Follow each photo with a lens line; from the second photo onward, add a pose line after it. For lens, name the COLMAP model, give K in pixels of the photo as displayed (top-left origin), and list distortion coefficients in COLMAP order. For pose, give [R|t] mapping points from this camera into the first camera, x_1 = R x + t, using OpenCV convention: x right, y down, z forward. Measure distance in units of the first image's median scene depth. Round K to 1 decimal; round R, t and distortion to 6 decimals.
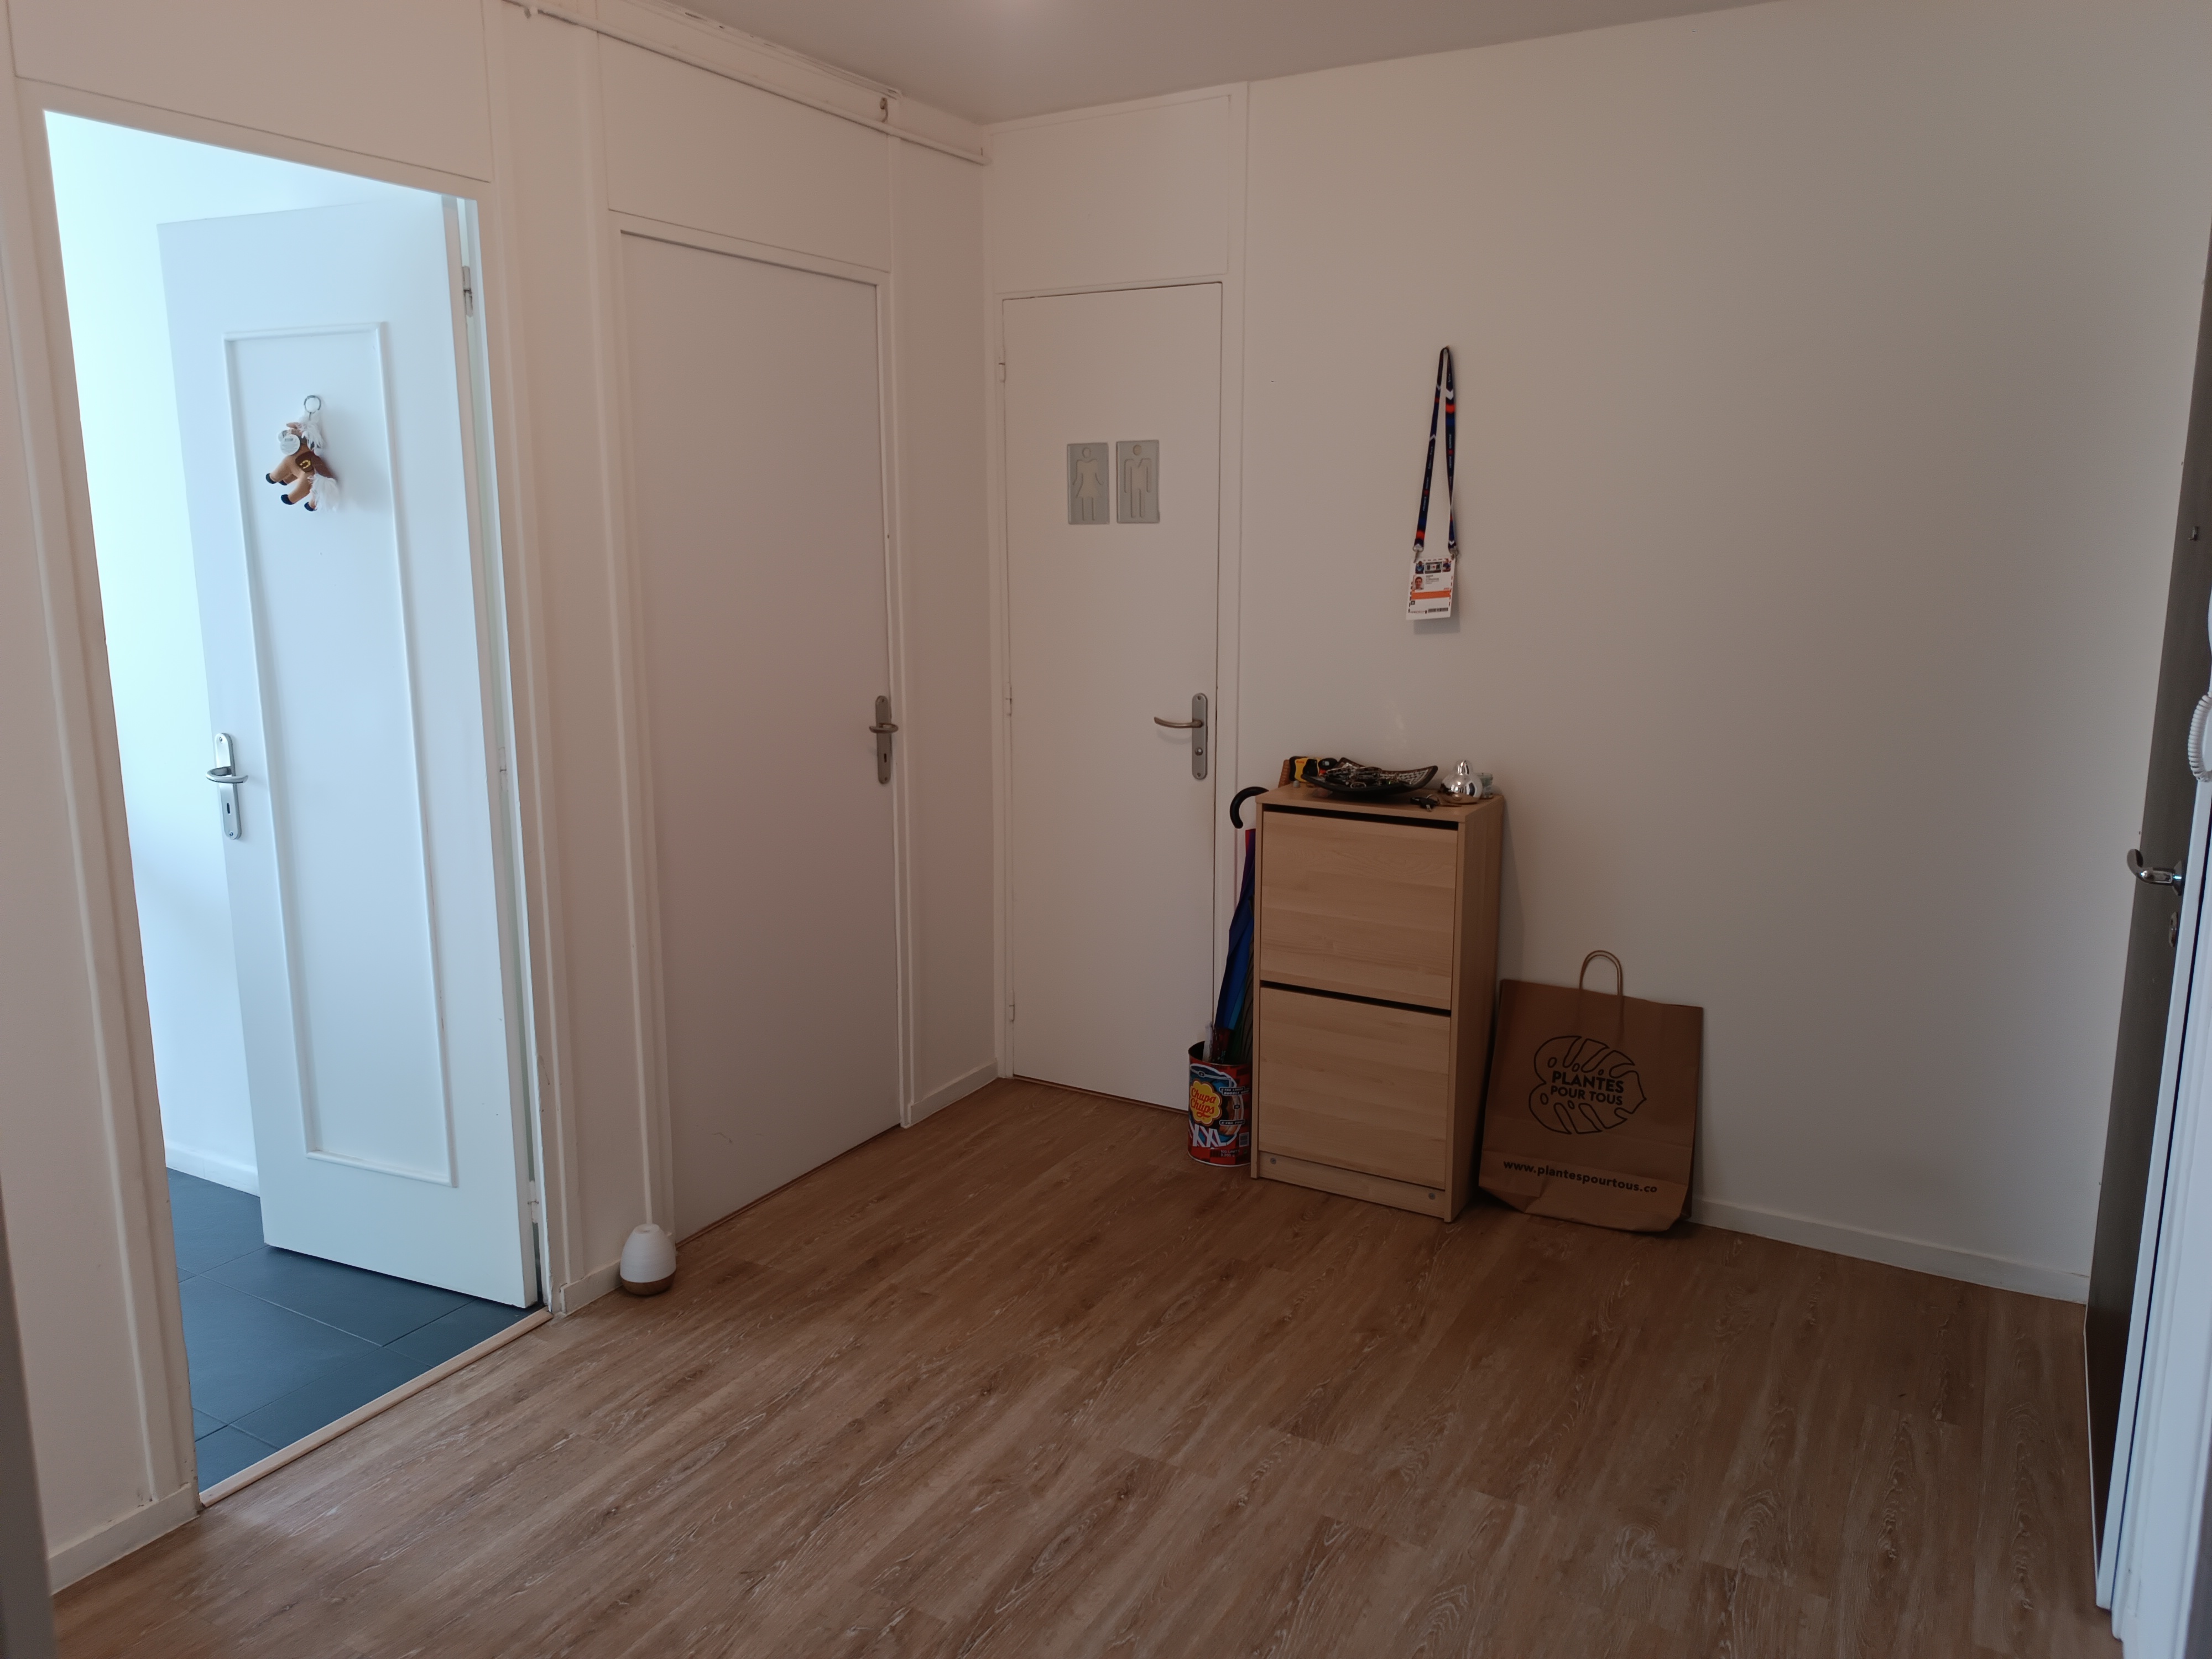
lens RADIAL K [[1580.5, 0, 1107.2], [0, 1580.5, 826.1], [0, 0, 1]] dist [0.023528, -0.009562]
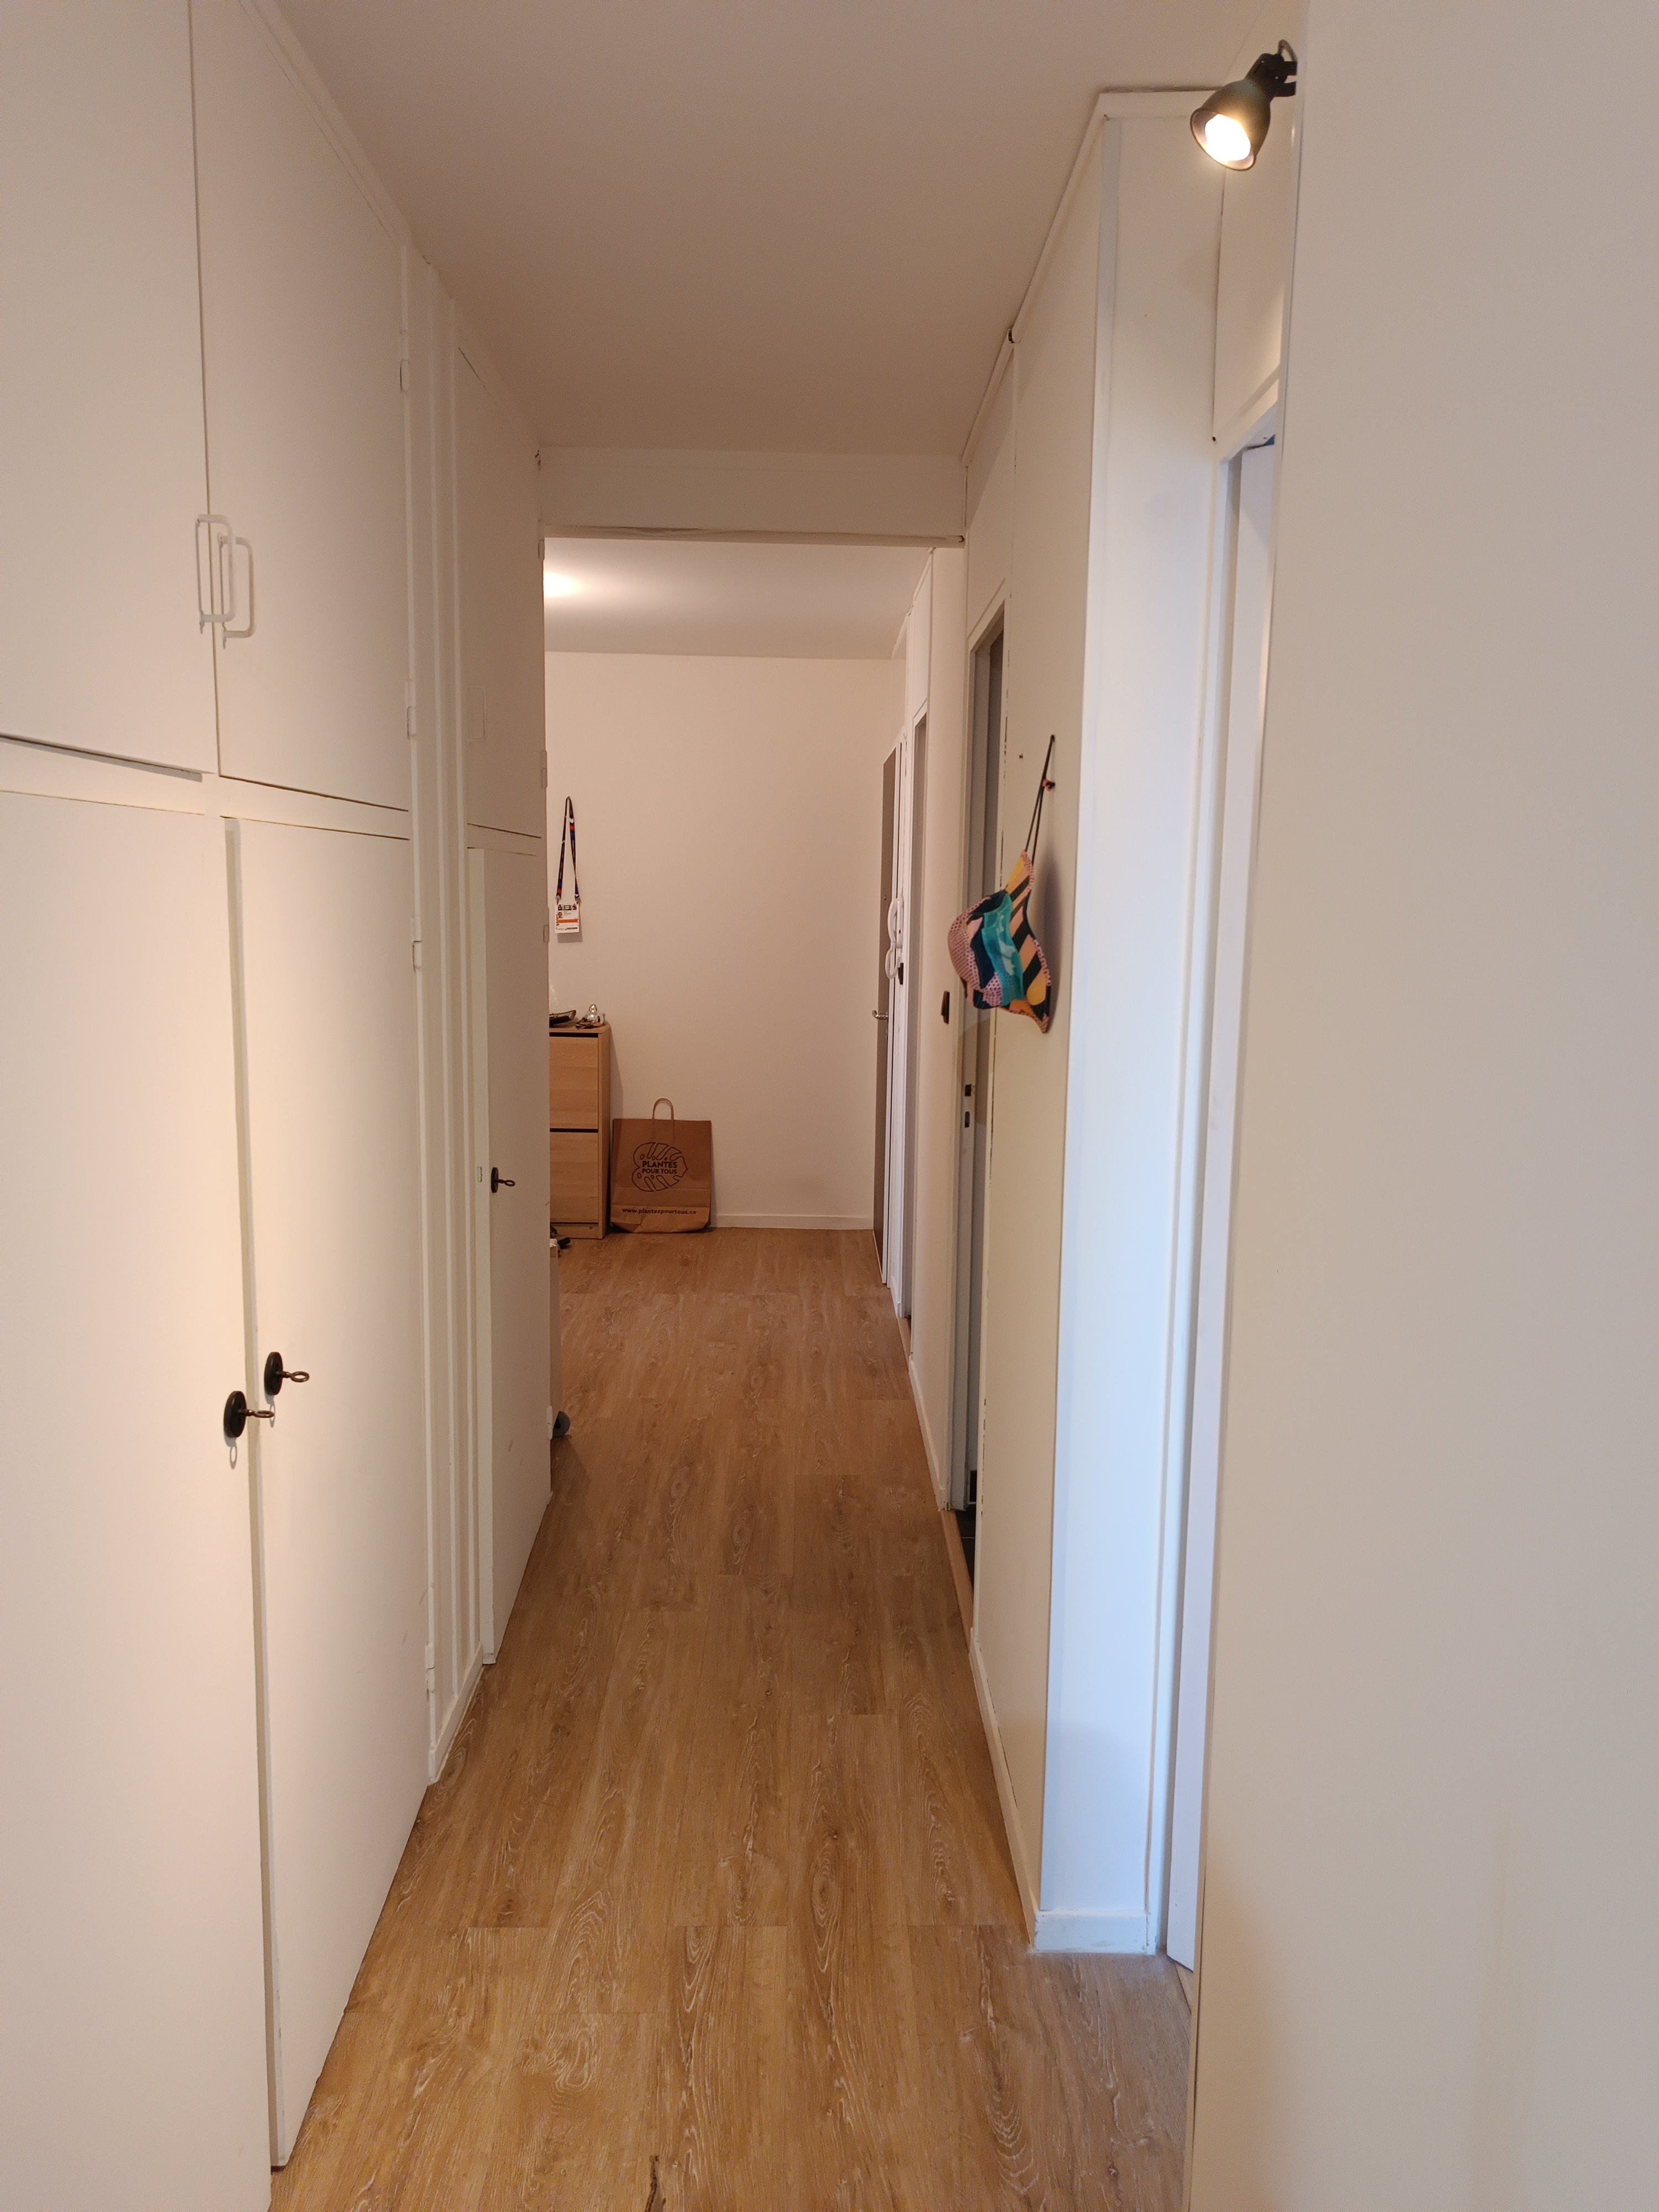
lens RADIAL K [[1580.5, 0, 828.8], [0, 1580.5, 1107.2], [0, 0, 1]] dist [0.023528, -0.009562]
pose [[0.857905, -0.041978, 0.512090, -0.535217], [0.065705, 0.997437, -0.028312, 0.159647], [-0.509589, 0.057936, 0.858465, -0.832832]]
